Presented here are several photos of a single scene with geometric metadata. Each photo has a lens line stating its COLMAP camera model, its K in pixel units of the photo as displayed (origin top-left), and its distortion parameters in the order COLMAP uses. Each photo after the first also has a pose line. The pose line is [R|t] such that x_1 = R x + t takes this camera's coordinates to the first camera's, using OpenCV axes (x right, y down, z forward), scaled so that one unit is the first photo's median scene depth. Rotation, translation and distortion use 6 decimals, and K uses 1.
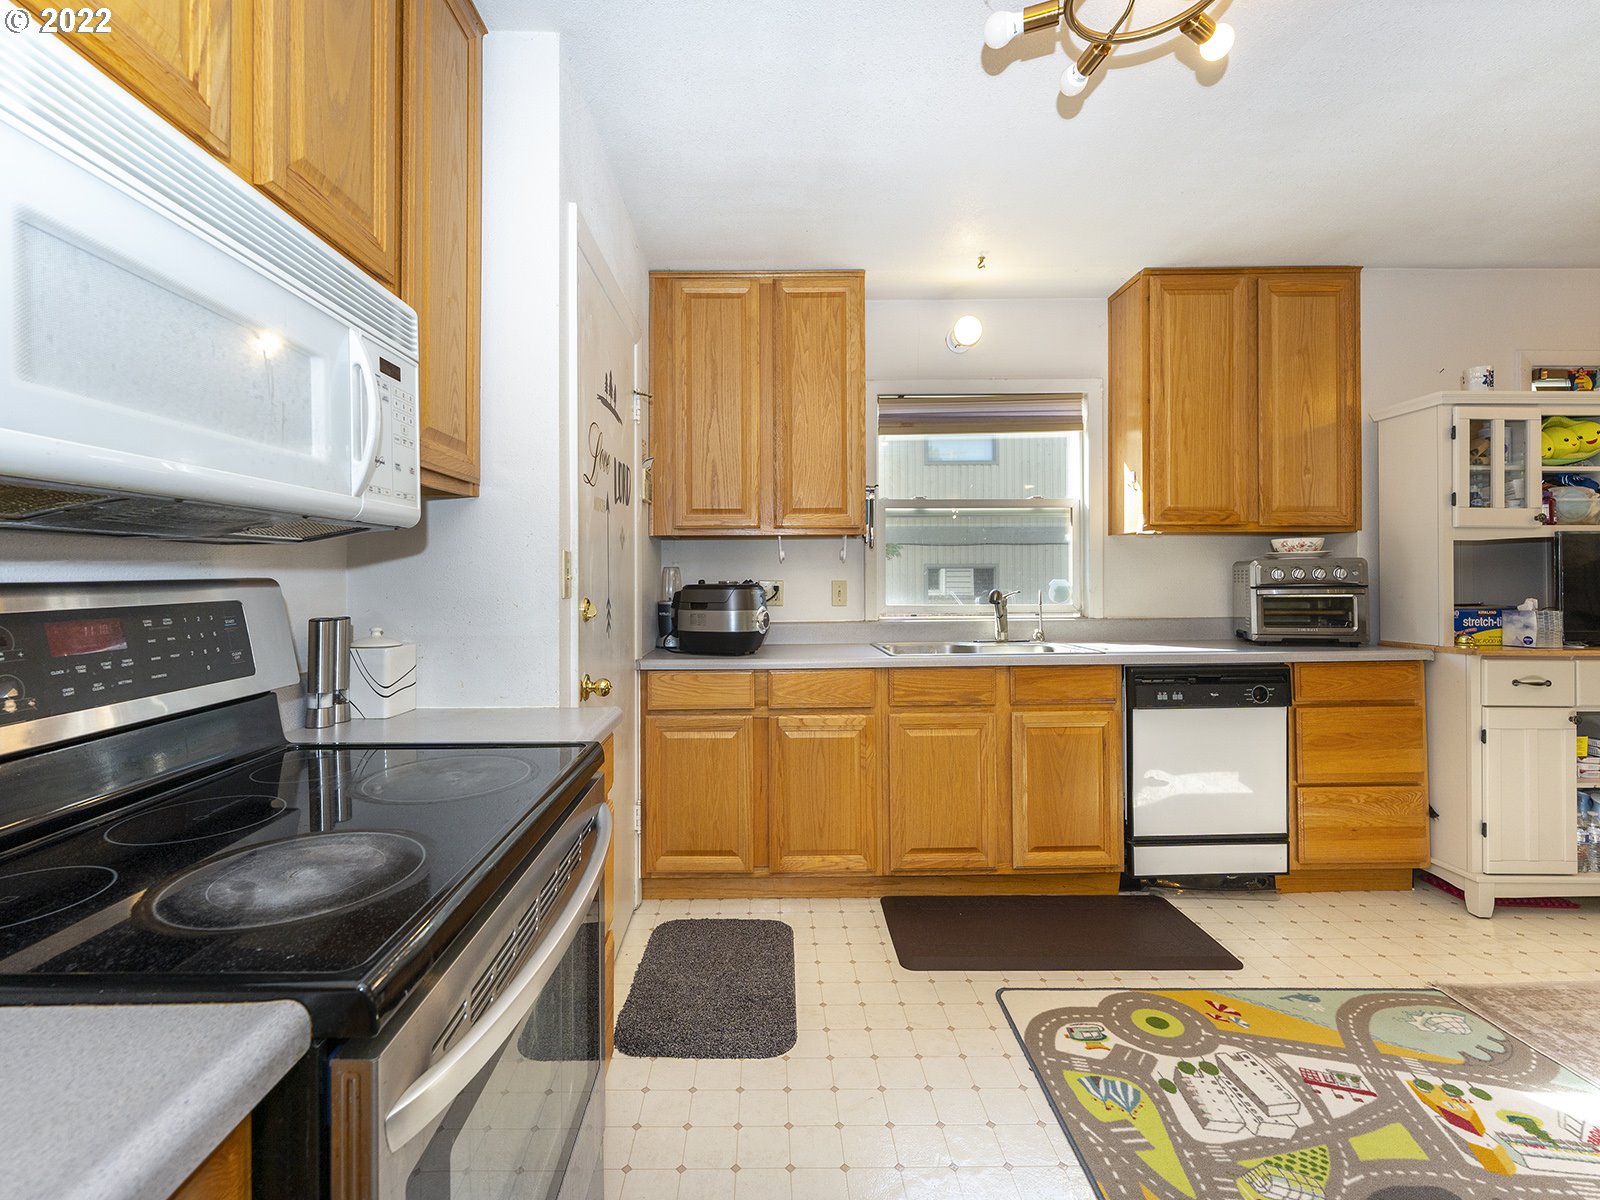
lens RADIAL K [[714.9, 0, 806.4], [0, 714.9, 574.3], [0, 0, 1]] dist [0.002223, -0.000457]
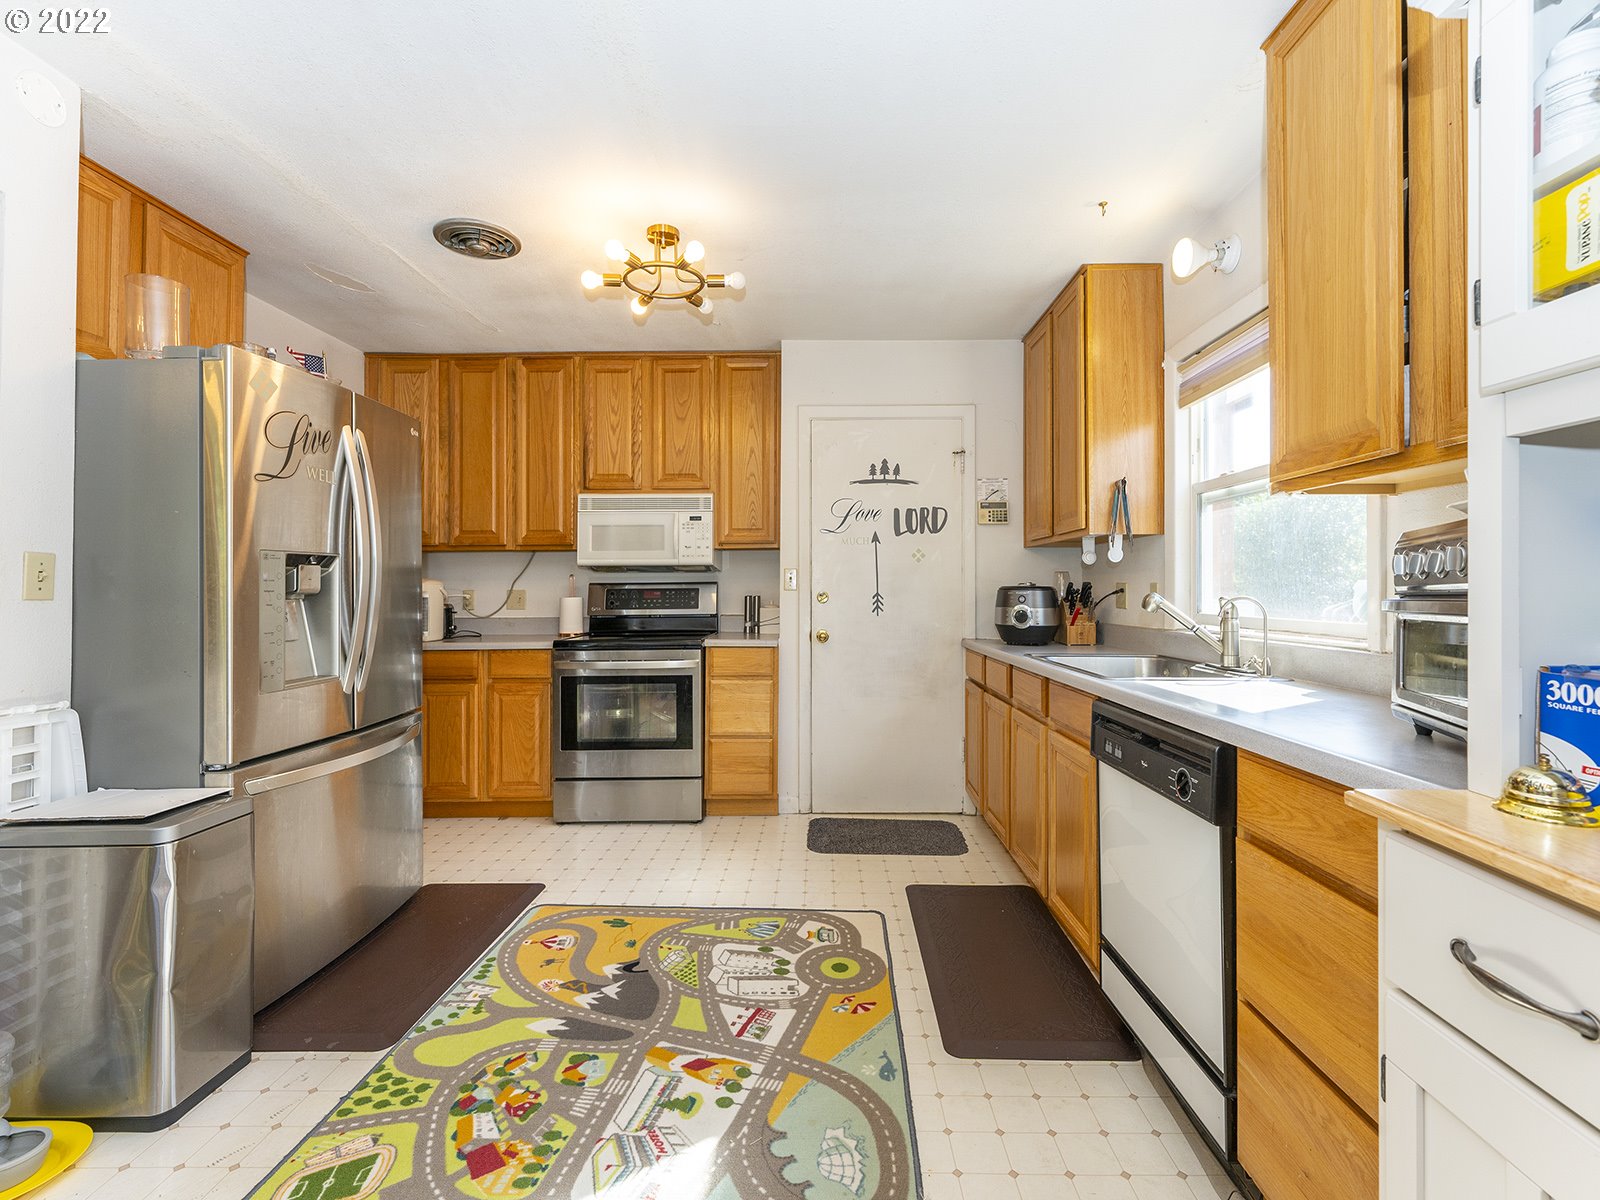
lens RADIAL K [[735.3, 0, 766.5], [0, 735.3, 576.8], [0, 0, 1]] dist [0.001631, -0.000597]
pose [[-0.092605, -0.011663, -0.995635, 1.250295], [0.005885, 0.999908, -0.012260, 0.011501], [0.995686, -0.006995, -0.092527, 0.741668]]
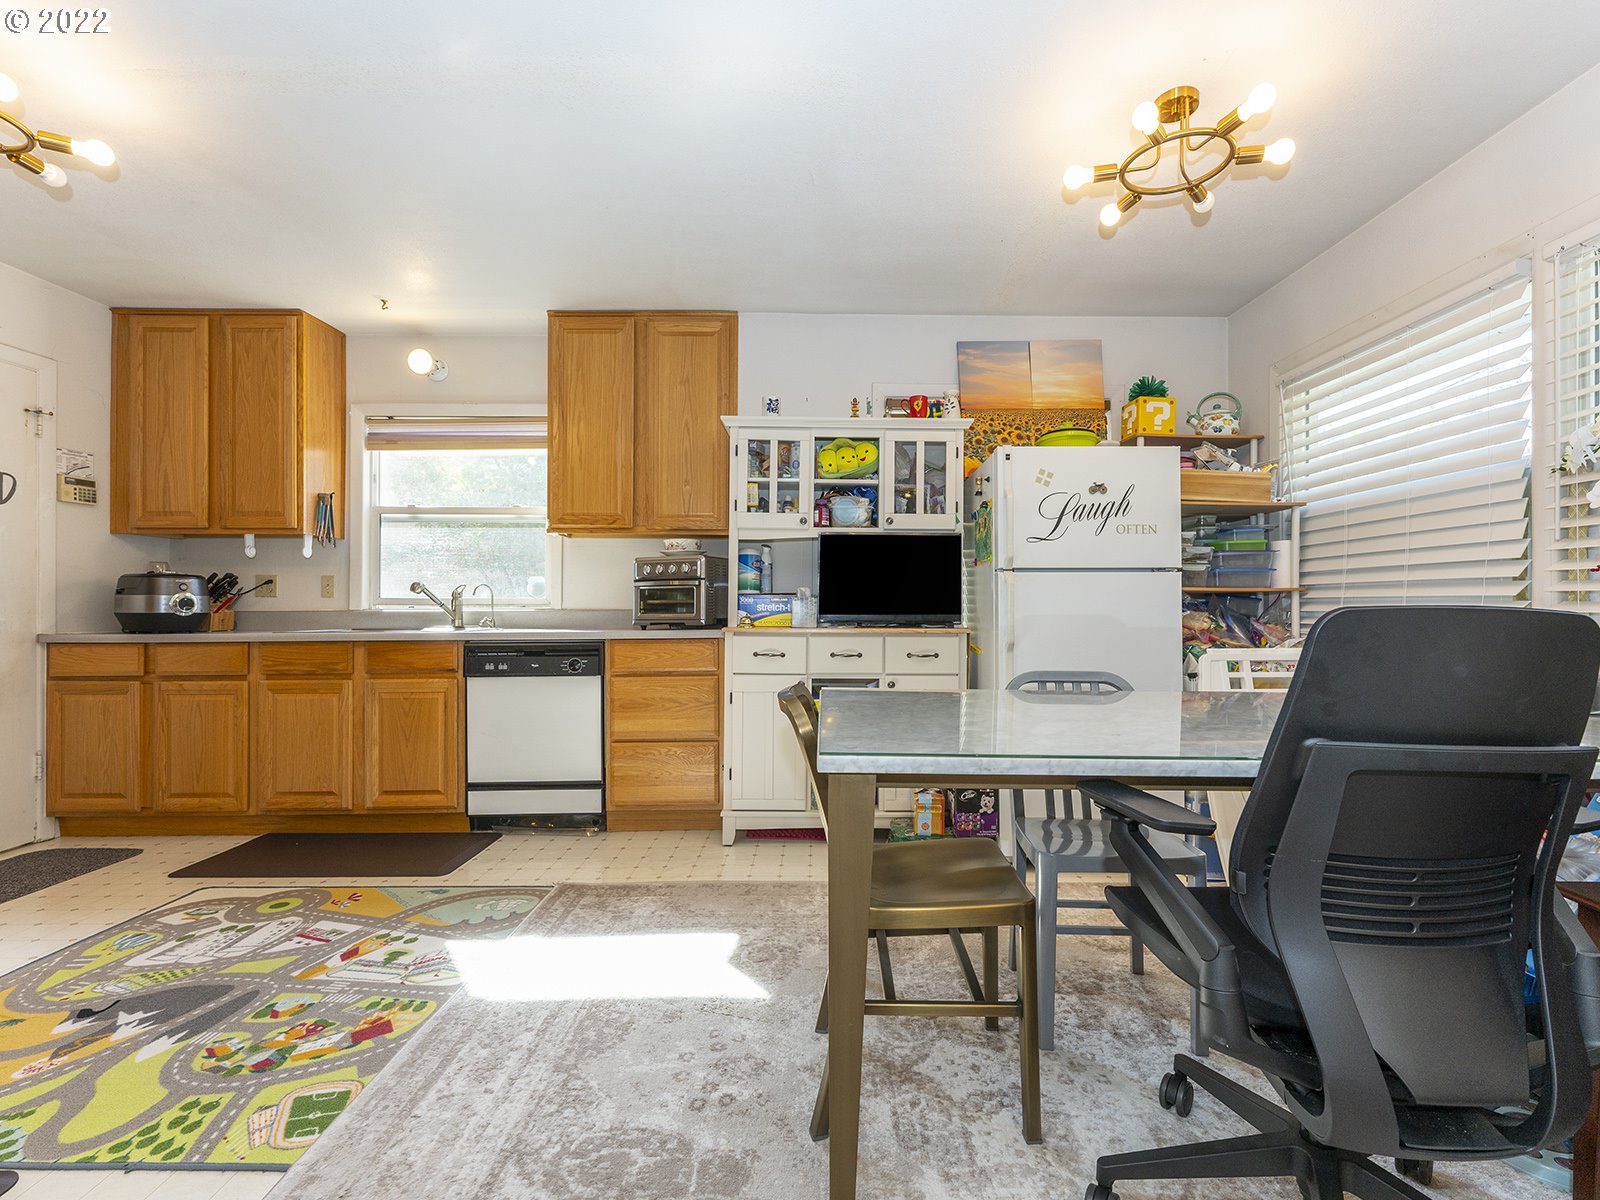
lens RADIAL K [[714.9, 0, 888.3], [0, 714.9, 603.2], [0, 0, 1]] dist [0.002223, -0.000457]
pose [[0.999844, 0.004606, 0.017028, 1.159100], [-0.004674, 0.999981, 0.003949, 0.055575], [-0.017010, -0.004028, 0.999847, -0.222862]]
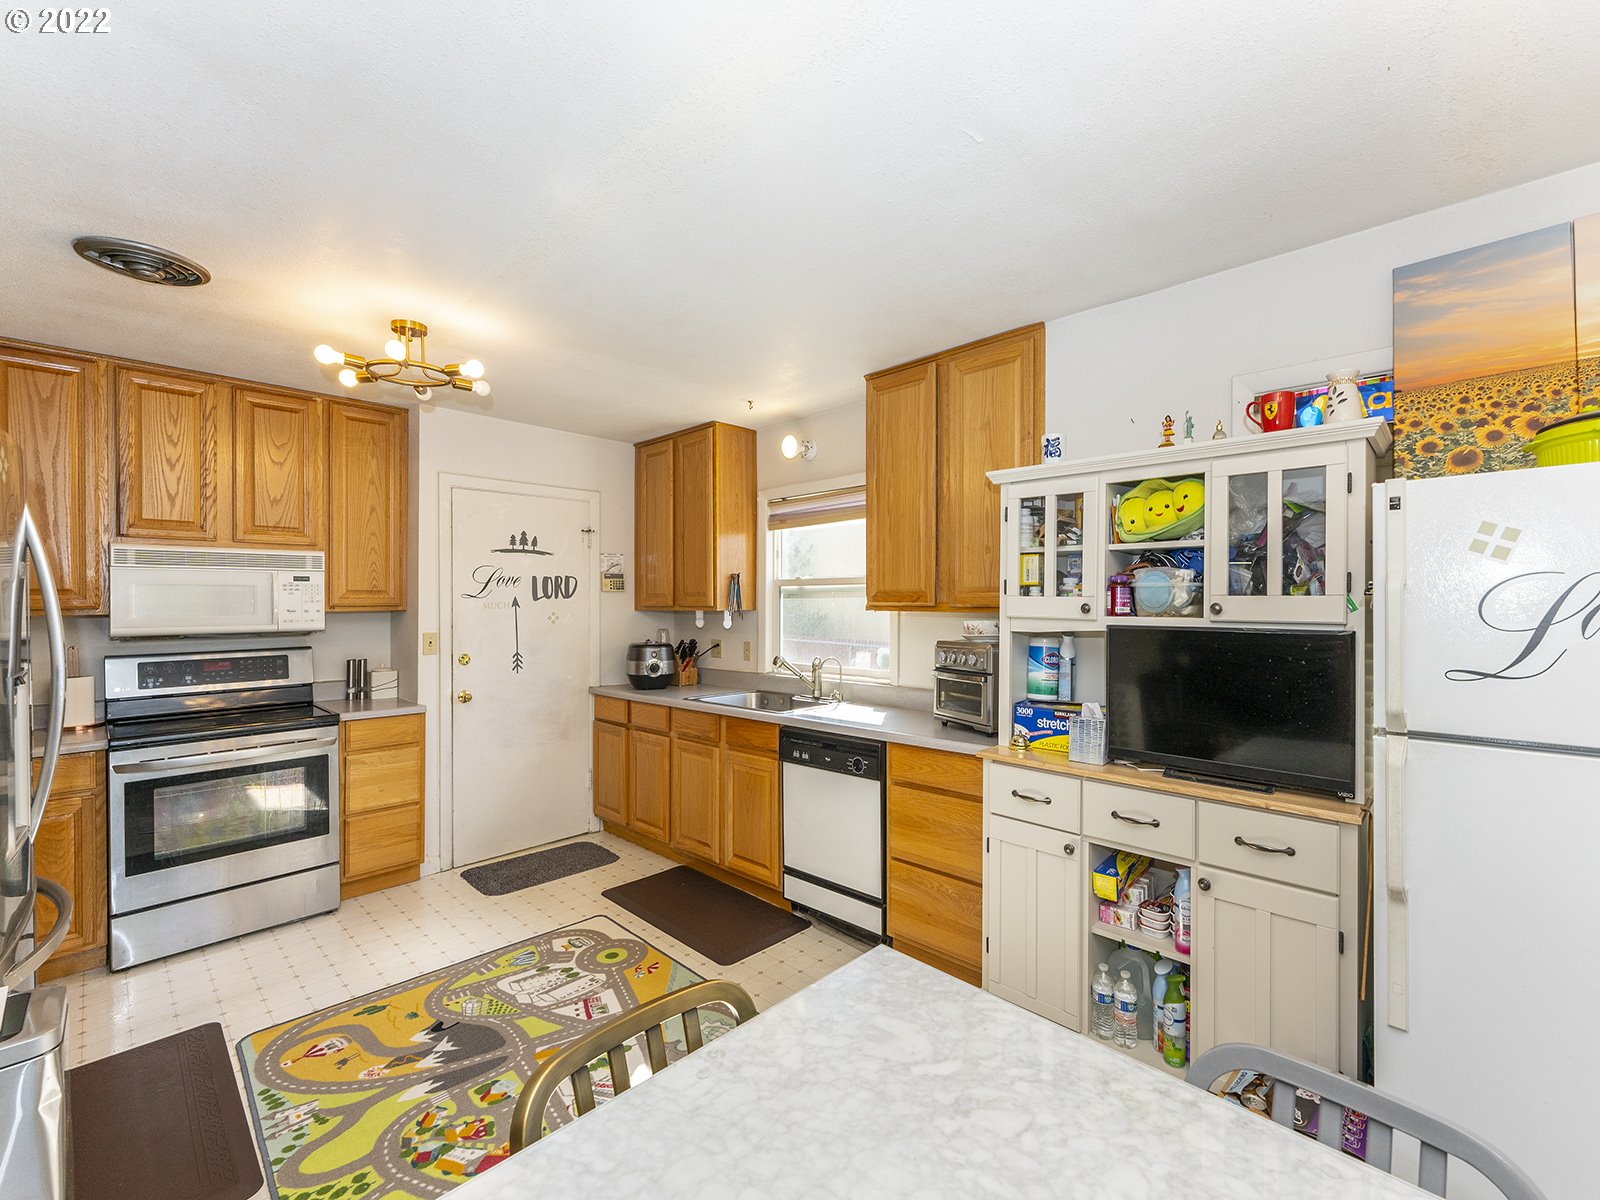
lens RADIAL K [[738.4, 0, 874.4], [0, 738.4, 600.7], [0, 0, 1]] dist [-0.004571, 0.000313]
pose [[0.722872, 0.003067, -0.690975, 1.457424], [0.003032, 0.999966, 0.007611, -0.096307], [0.690975, -0.007597, 0.722839, 0.198487]]
